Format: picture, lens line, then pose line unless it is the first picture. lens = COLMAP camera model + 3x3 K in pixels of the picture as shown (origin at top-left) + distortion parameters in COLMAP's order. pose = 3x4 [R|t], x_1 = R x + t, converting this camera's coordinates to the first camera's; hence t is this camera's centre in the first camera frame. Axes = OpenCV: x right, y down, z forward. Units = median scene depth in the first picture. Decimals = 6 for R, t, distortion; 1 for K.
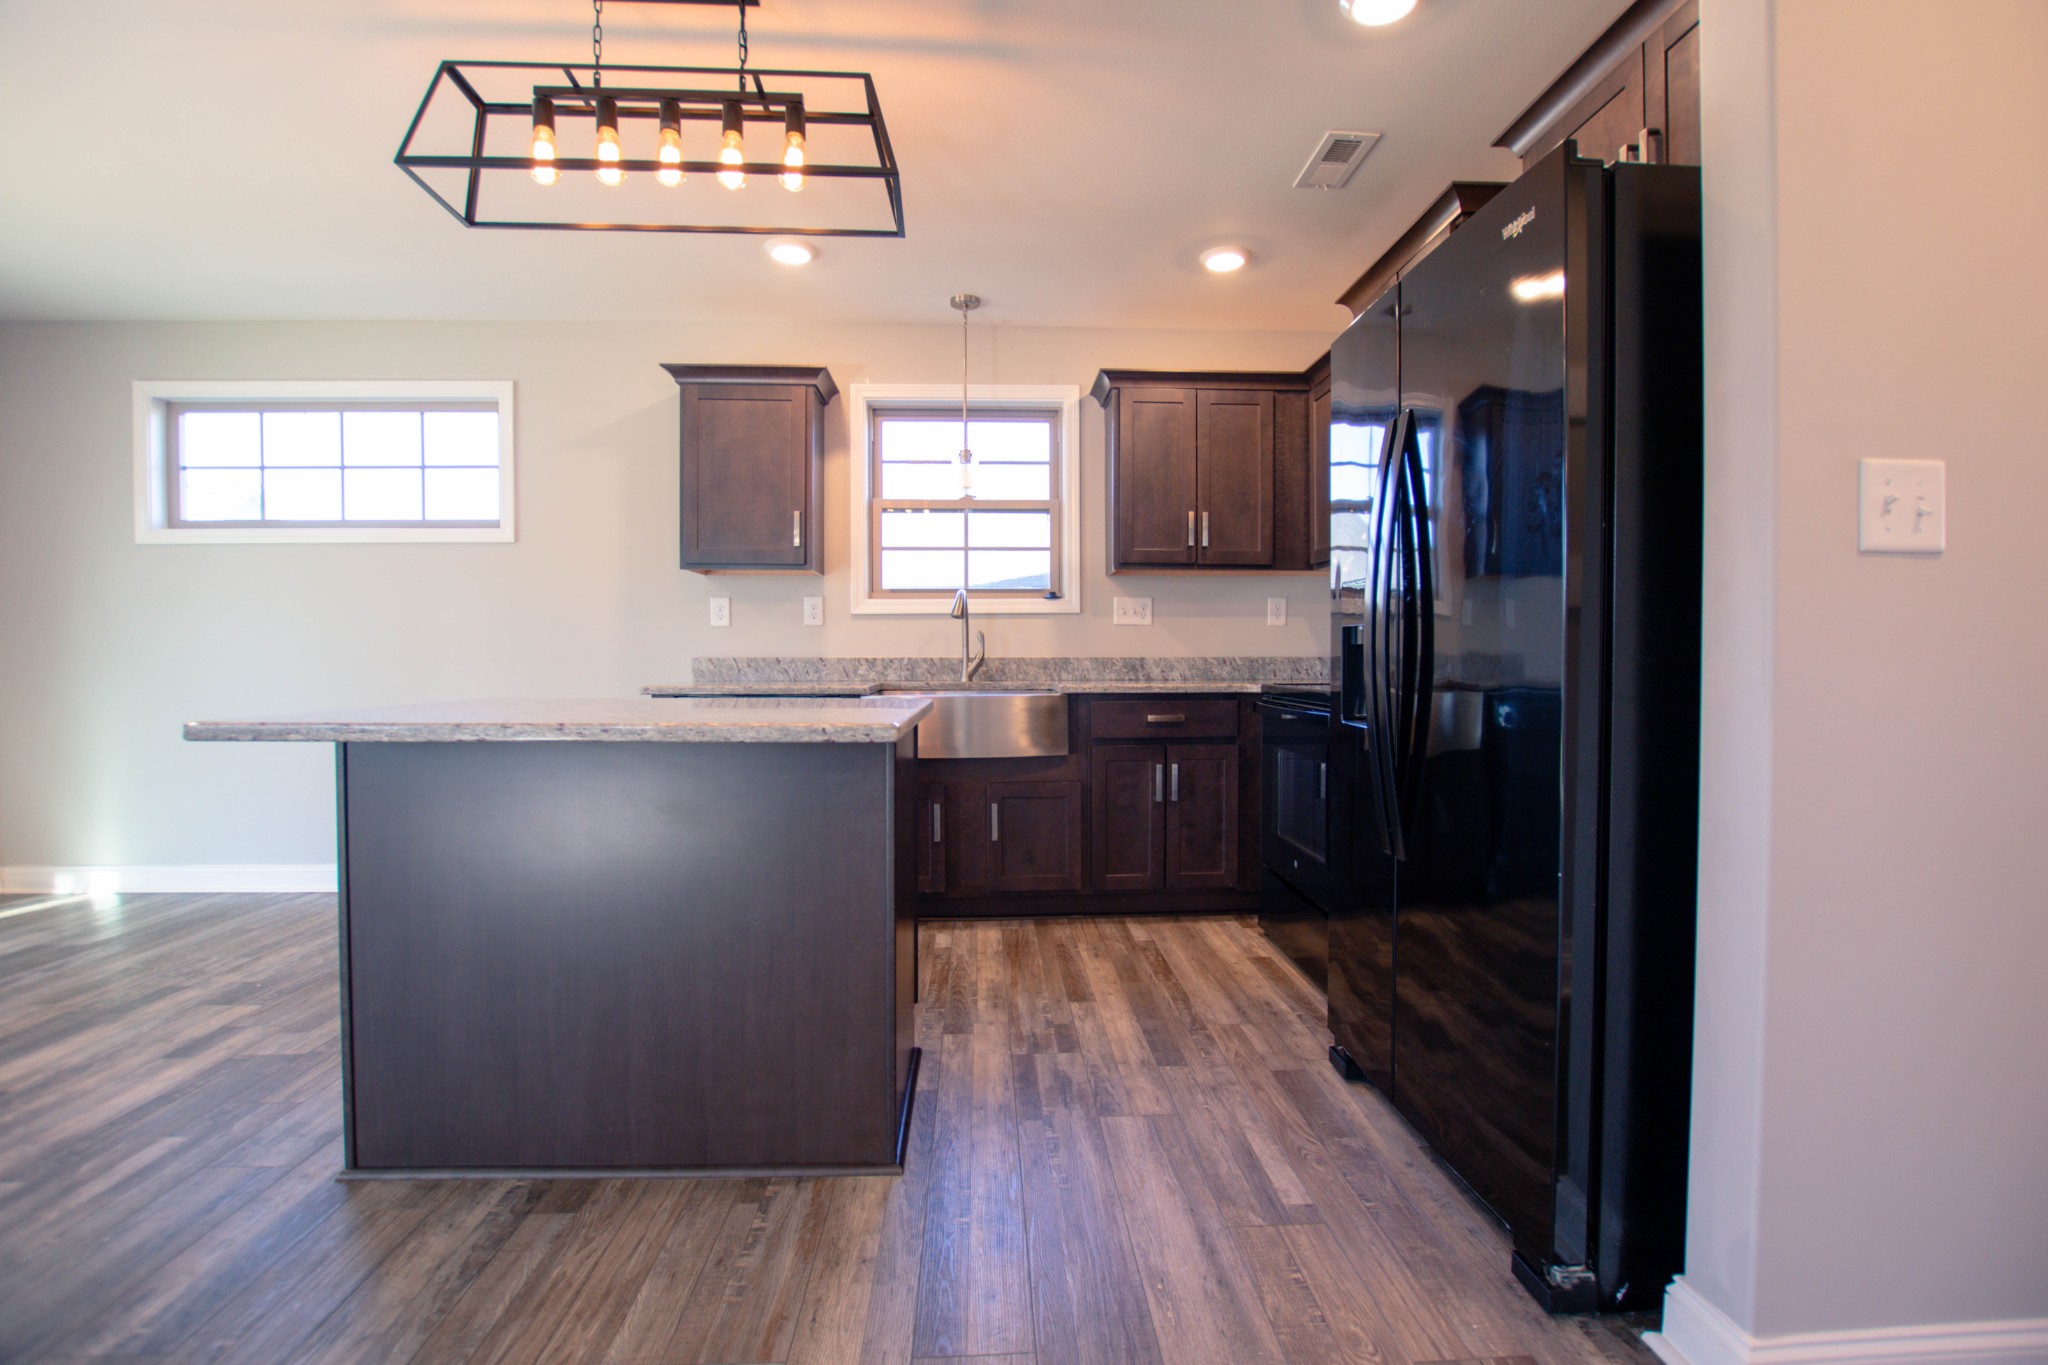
lens RADIAL K [[922.5, 0, 1029.6], [0, 922.5, 677.5], [0, 0, 1]] dist [-0.029982, 0.000762]
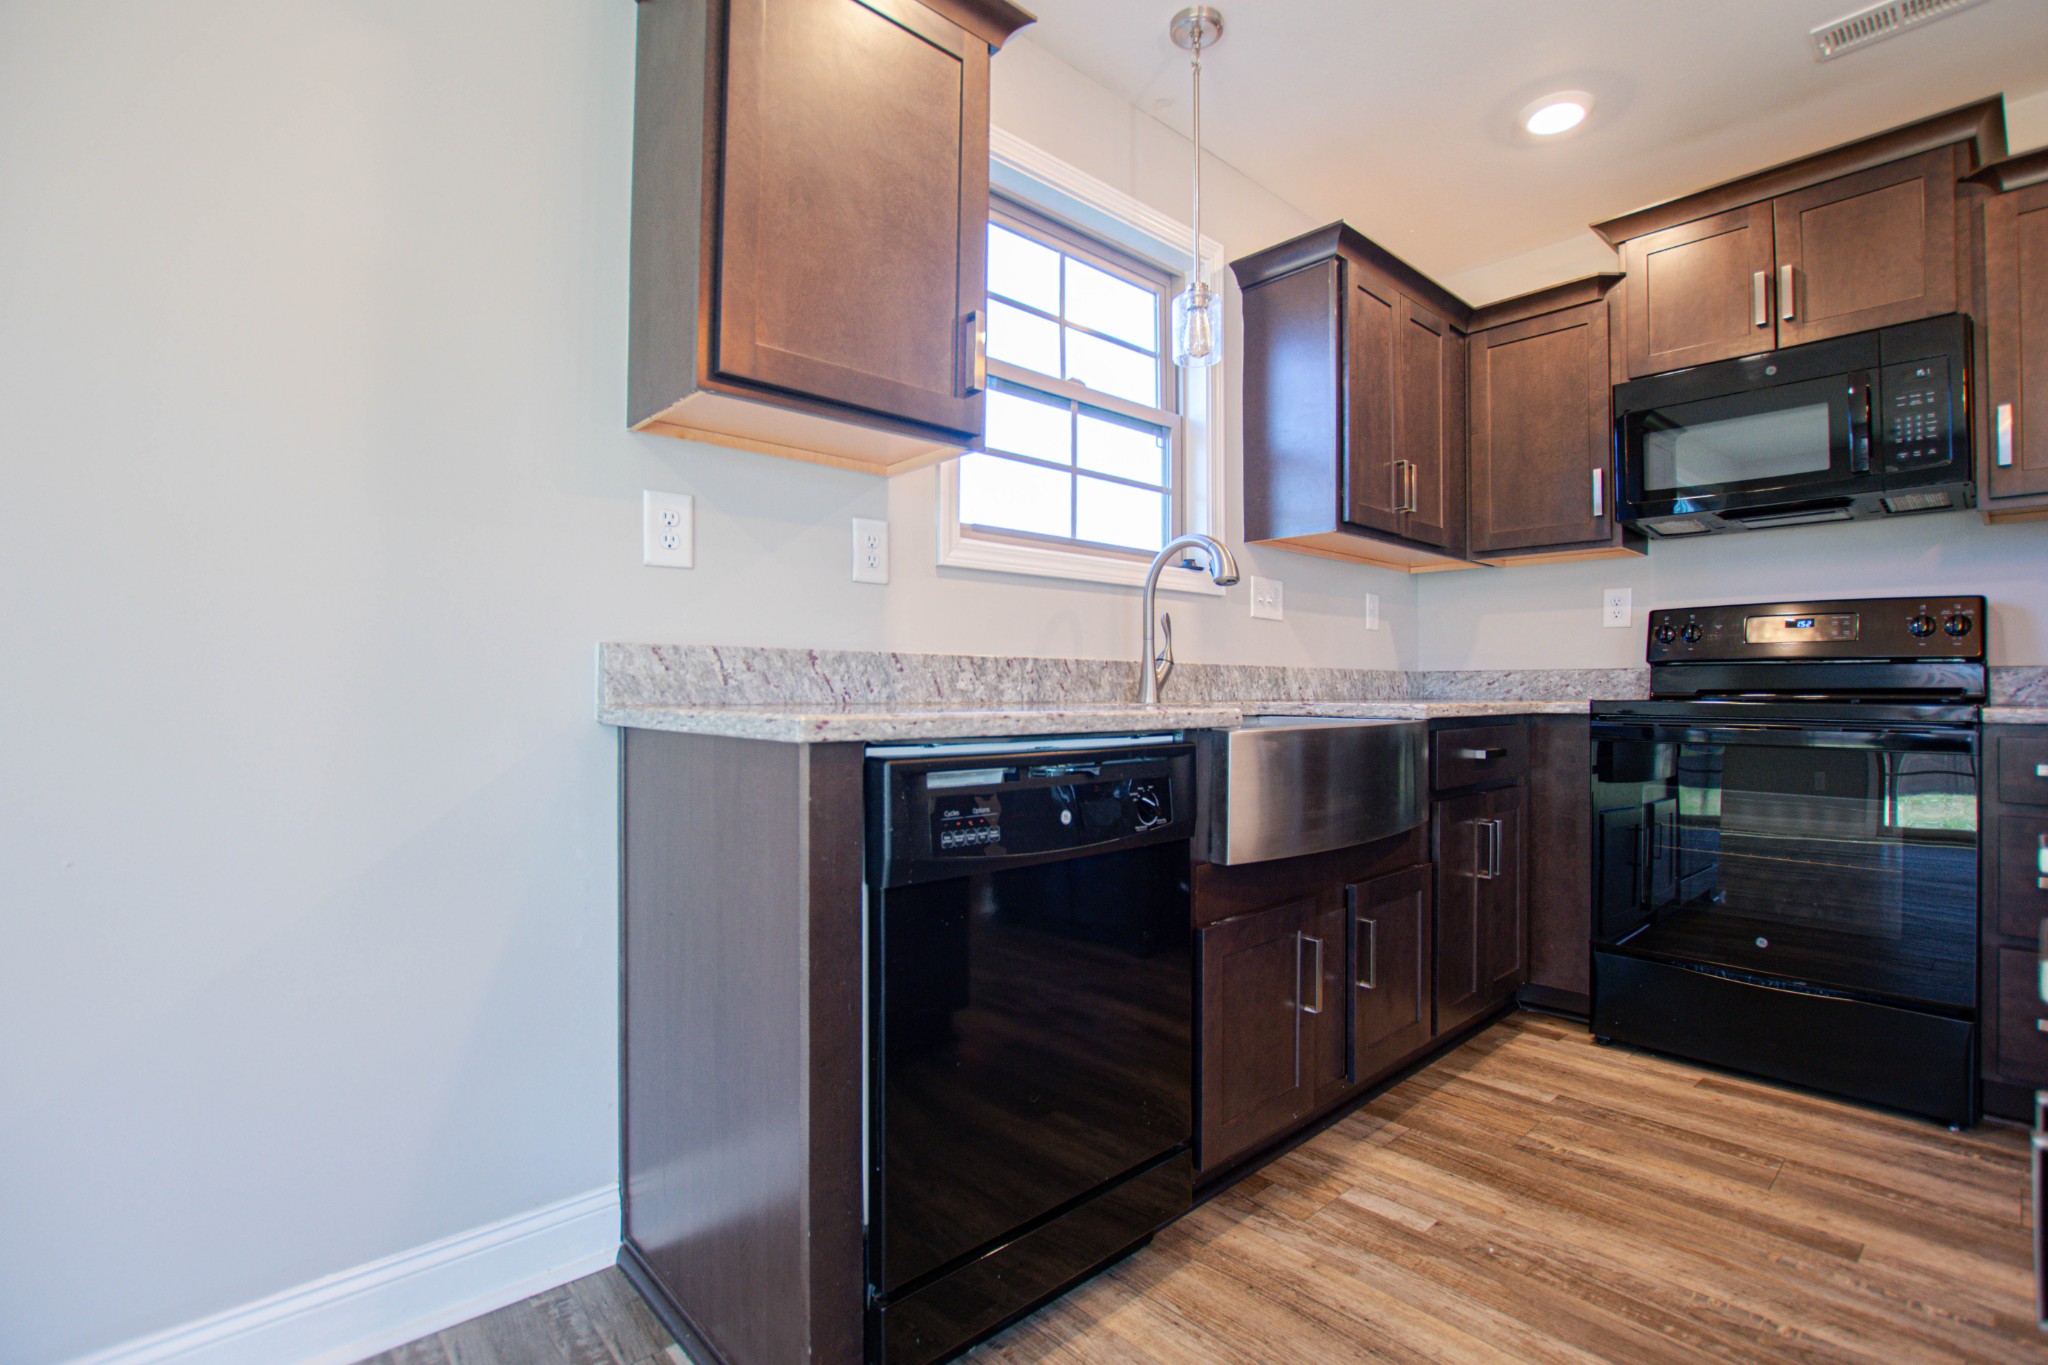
lens RADIAL K [[935.3, 0, 1021.5], [0, 935.3, 680.0], [0, 0, 1]] dist [-0.030208, 0.000424]
pose [[0.773487, 0.011172, 0.633714, -0.506136], [0.010110, 0.999500, -0.029960, 0.007103], [-0.633732, 0.029580, 0.772987, 0.641404]]
